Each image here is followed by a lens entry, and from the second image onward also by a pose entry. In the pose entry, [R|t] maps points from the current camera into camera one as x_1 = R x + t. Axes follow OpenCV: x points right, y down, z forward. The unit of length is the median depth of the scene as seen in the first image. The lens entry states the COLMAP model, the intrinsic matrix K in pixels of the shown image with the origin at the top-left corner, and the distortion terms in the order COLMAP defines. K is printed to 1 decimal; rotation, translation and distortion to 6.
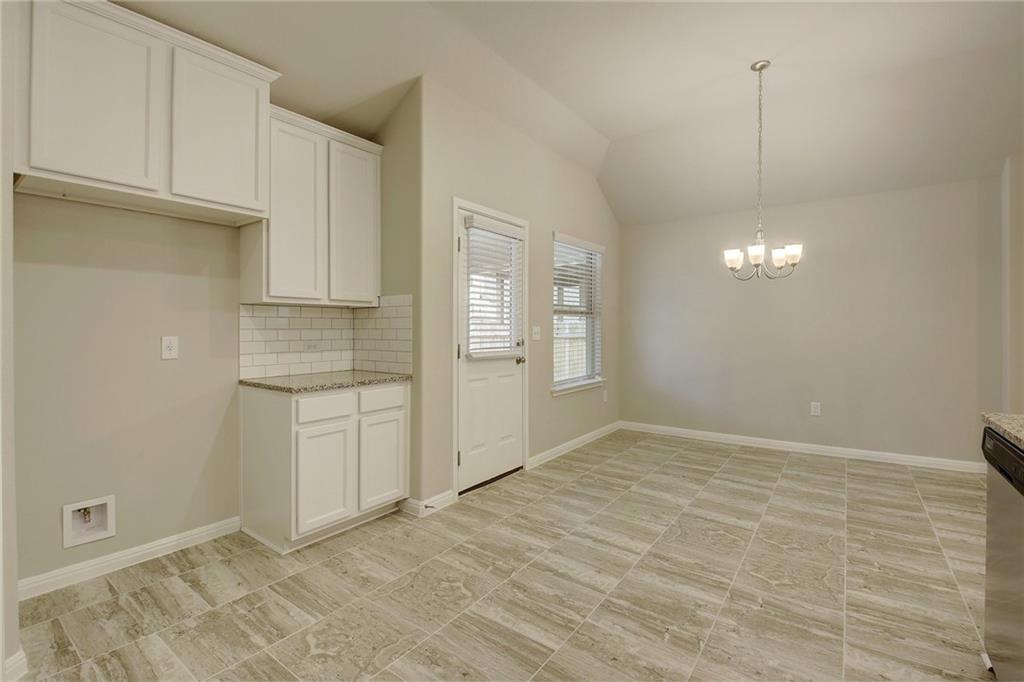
lens RADIAL K [[462.6, 0, 514.9], [0, 462.6, 326.4], [0, 0, 1]] dist [-0.001106, -0.012390]
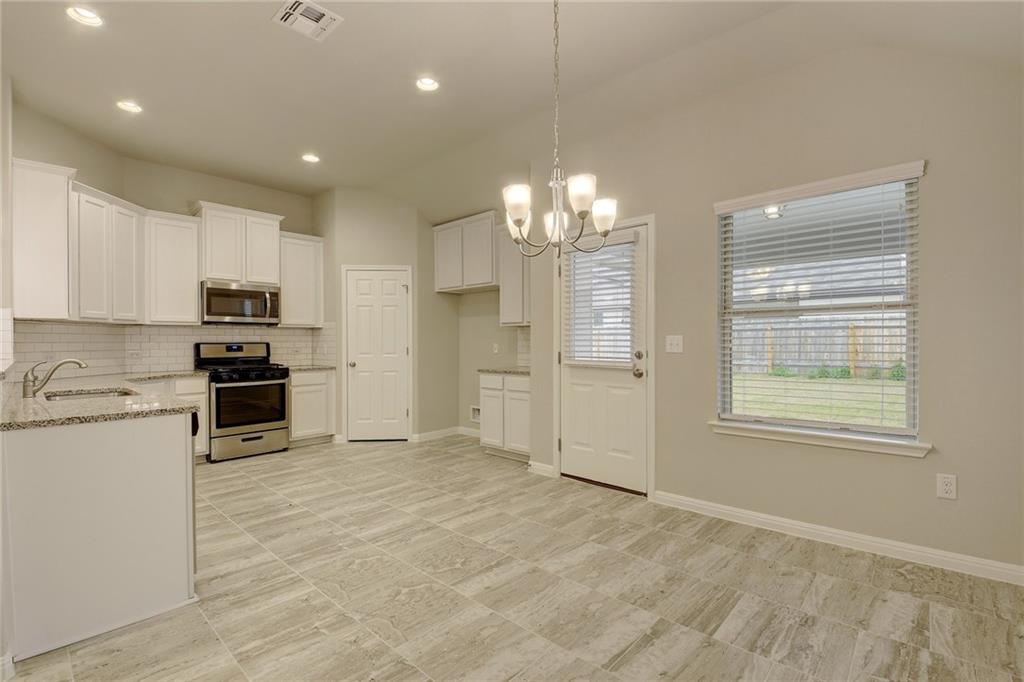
lens RADIAL K [[462.6, 0, 515.1], [0, 462.6, 337.3], [0, 0, 1]] dist [-0.001106, -0.012390]
pose [[-0.119030, -0.006720, -0.992868, 1.329020], [0.013581, 0.999873, -0.008395, 0.009118], [0.992798, -0.014483, -0.118923, 1.224427]]
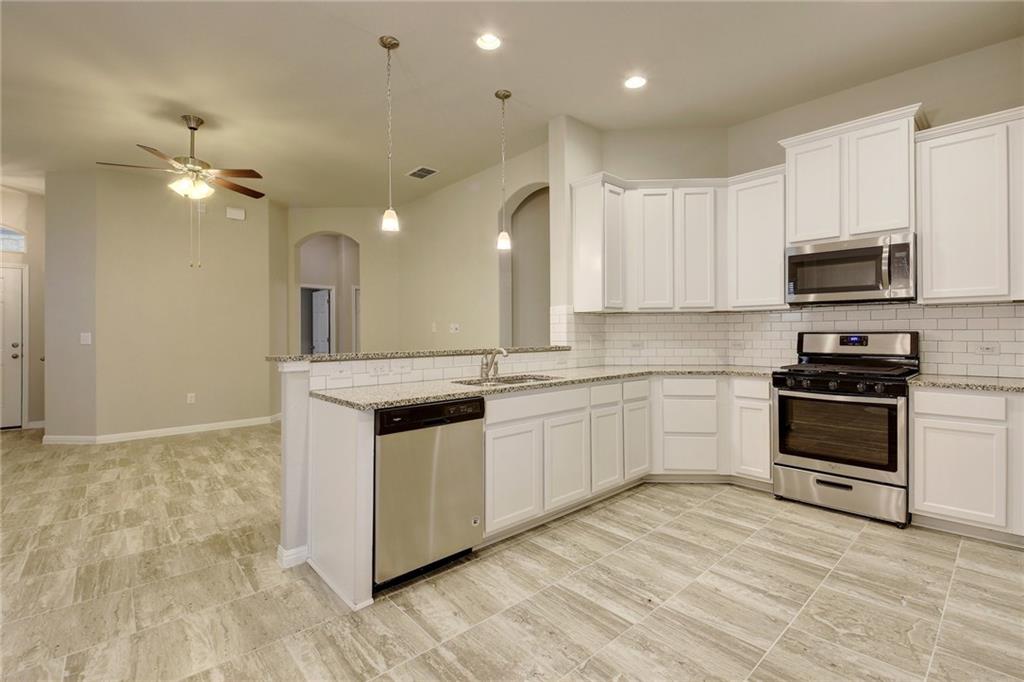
lens RADIAL K [[462.6, 0, 516.2], [0, 462.6, 328.6], [0, 0, 1]] dist [-0.001106, -0.012390]
pose [[-0.977804, 0.008261, 0.209358, 0.214728], [0.005602, 0.999896, -0.013289, 0.002642], [-0.209446, -0.011822, -0.977749, 1.262656]]
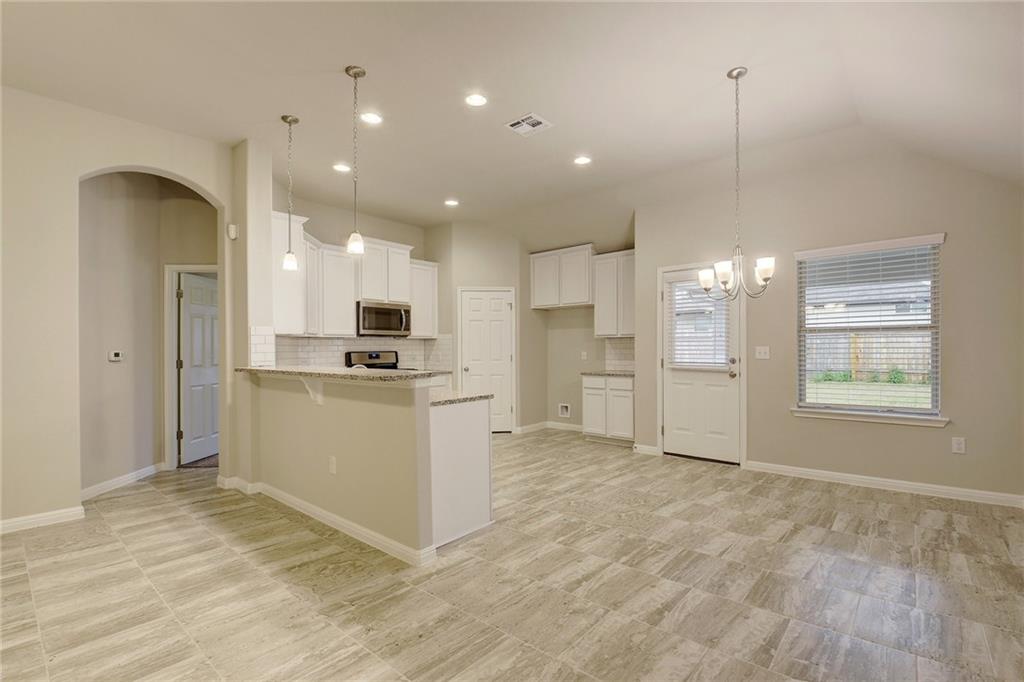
lens RADIAL K [[462.6, 0, 521.8], [0, 462.6, 345.0], [0, 0, 1]] dist [-0.001106, -0.012390]
pose [[-0.079796, -0.004991, -0.996799, 1.807504], [0.014038, 0.999883, -0.006131, -0.008357], [0.996712, -0.014482, -0.079717, 0.764702]]
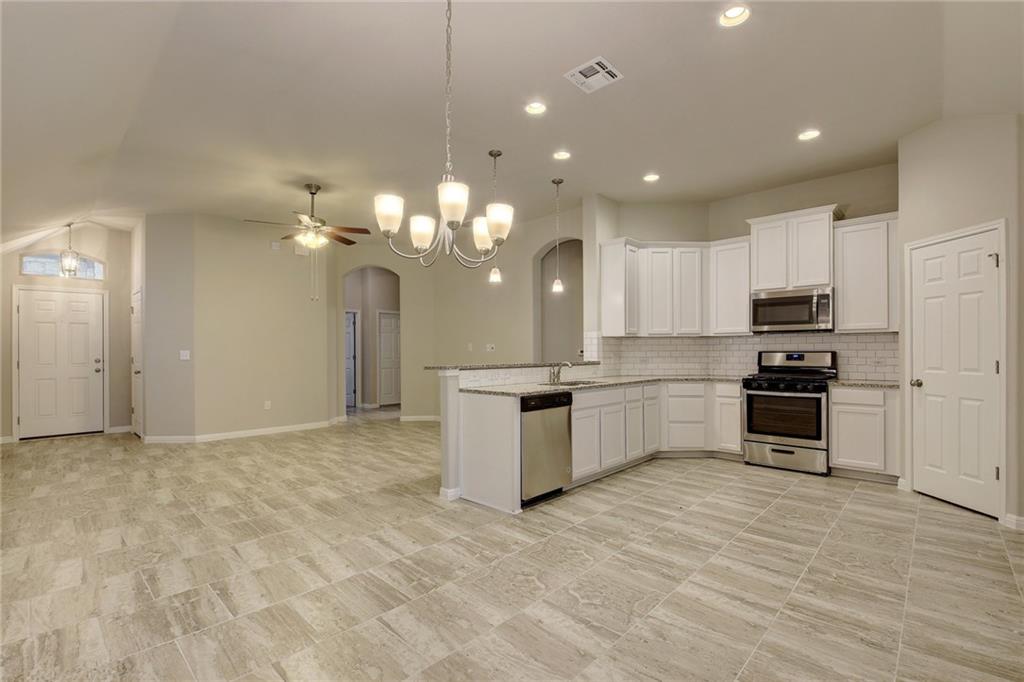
lens RADIAL K [[462.6, 0, 508.7], [0, 462.6, 345.3], [0, 0, 1]] dist [-0.001106, -0.012390]
pose [[-0.990568, 0.004752, 0.136938, 0.464416], [0.002309, 0.999835, -0.017995, 0.006020], [-0.137001, -0.017509, -0.990416, 1.836448]]
